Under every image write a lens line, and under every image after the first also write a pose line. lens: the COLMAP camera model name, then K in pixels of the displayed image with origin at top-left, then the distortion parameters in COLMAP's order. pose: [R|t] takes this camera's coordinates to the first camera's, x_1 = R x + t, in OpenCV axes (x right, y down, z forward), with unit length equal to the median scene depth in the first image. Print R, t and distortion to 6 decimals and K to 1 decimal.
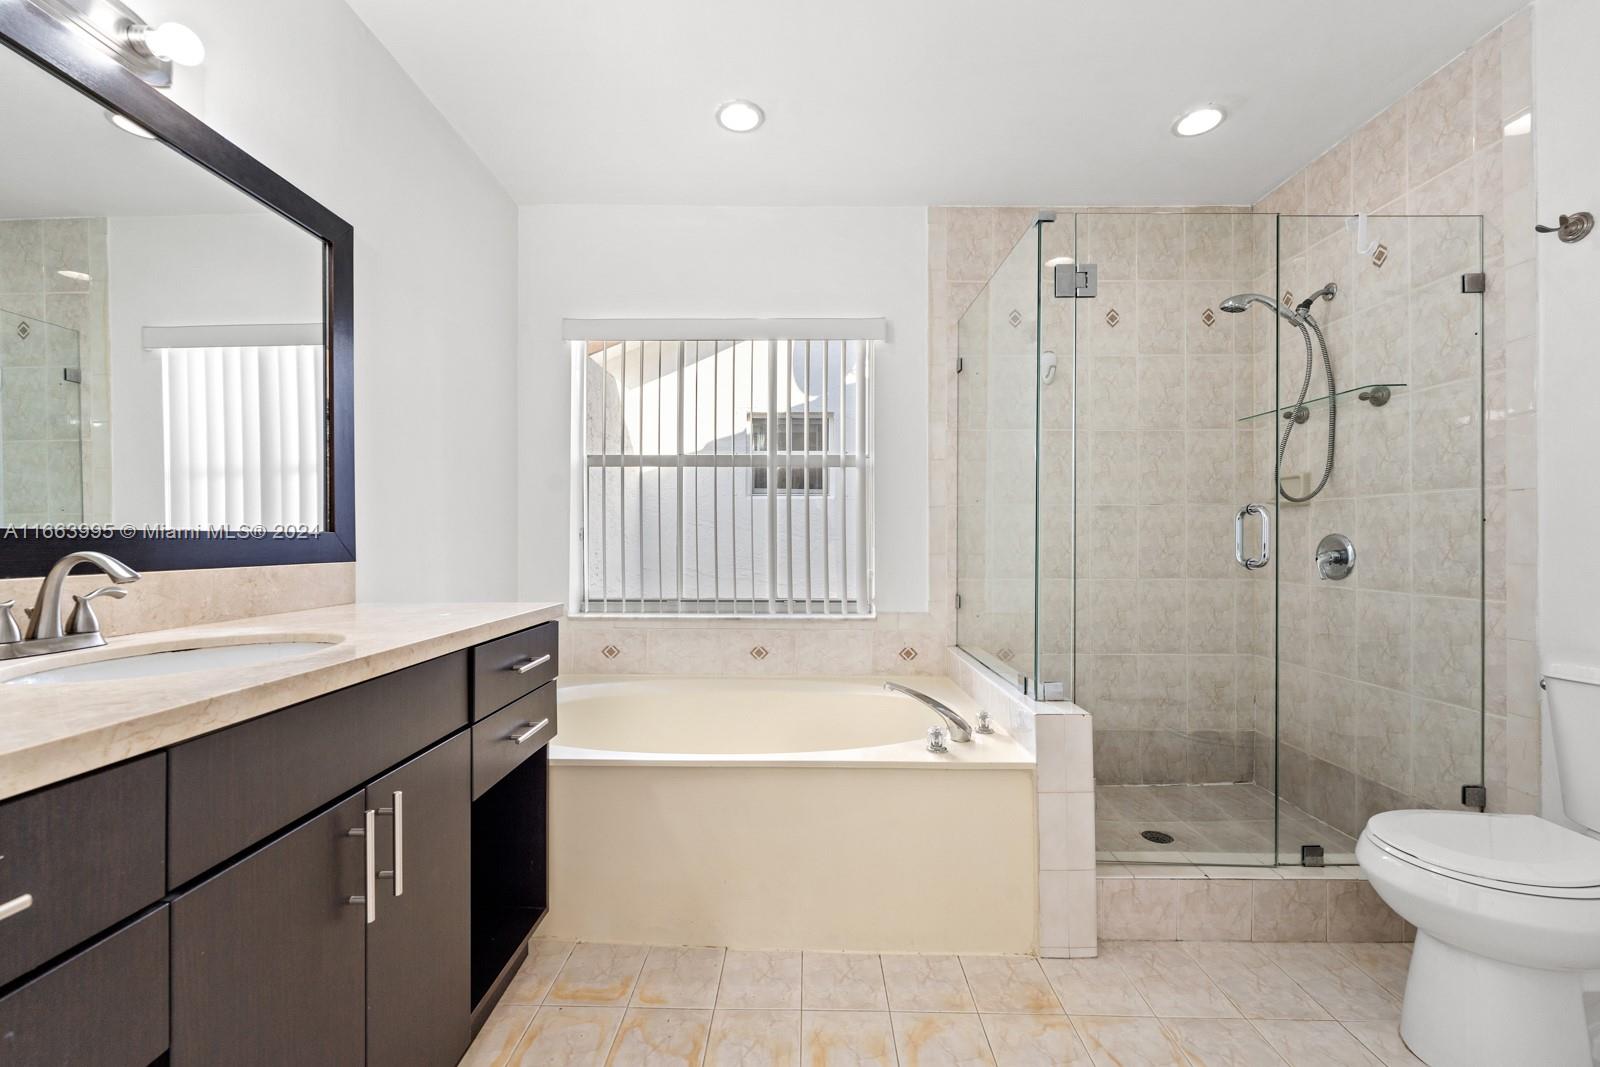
lens RADIAL K [[660.8, 0, 803.3], [0, 660.8, 532.9], [0, 0, 1]] dist [0.017793, -0.000107]
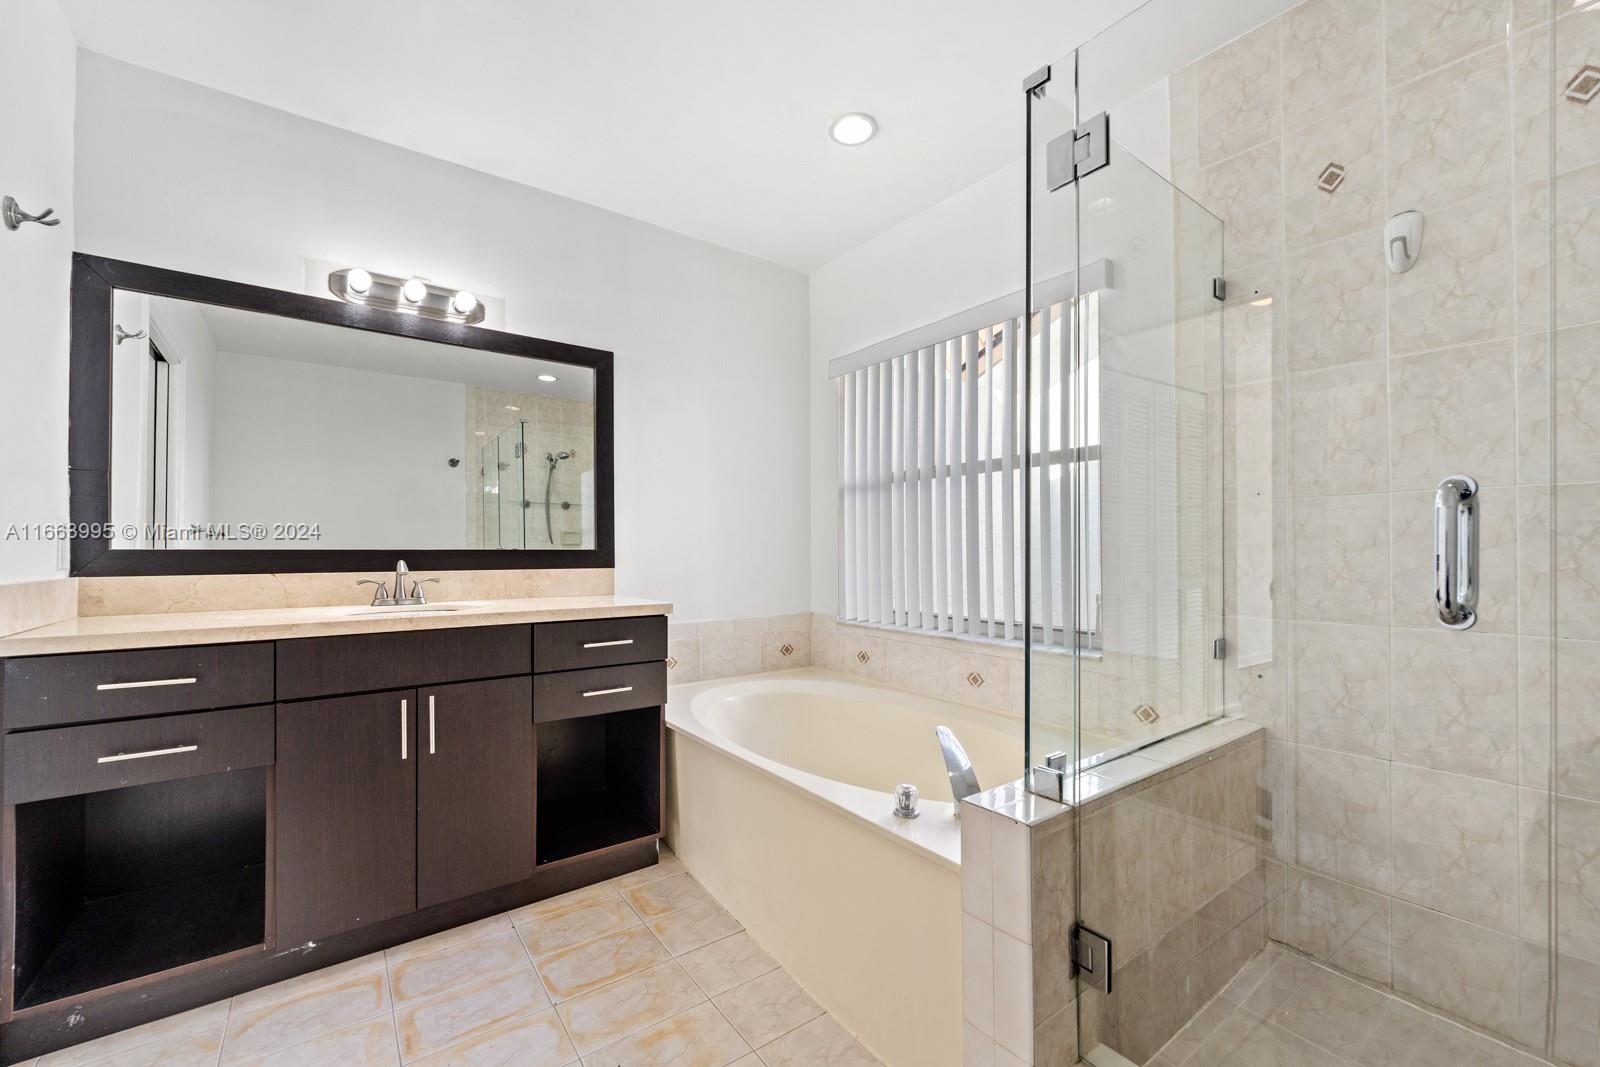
lens RADIAL K [[670.6, 0, 794.7], [0, 670.6, 539.6], [0, 0, 1]] dist [-0.000380, -0.000143]
pose [[0.587319, -0.013307, -0.809246, 0.824650], [0.010605, 0.999906, -0.008745, -0.004376], [0.809286, -0.003446, 0.587405, 0.422363]]
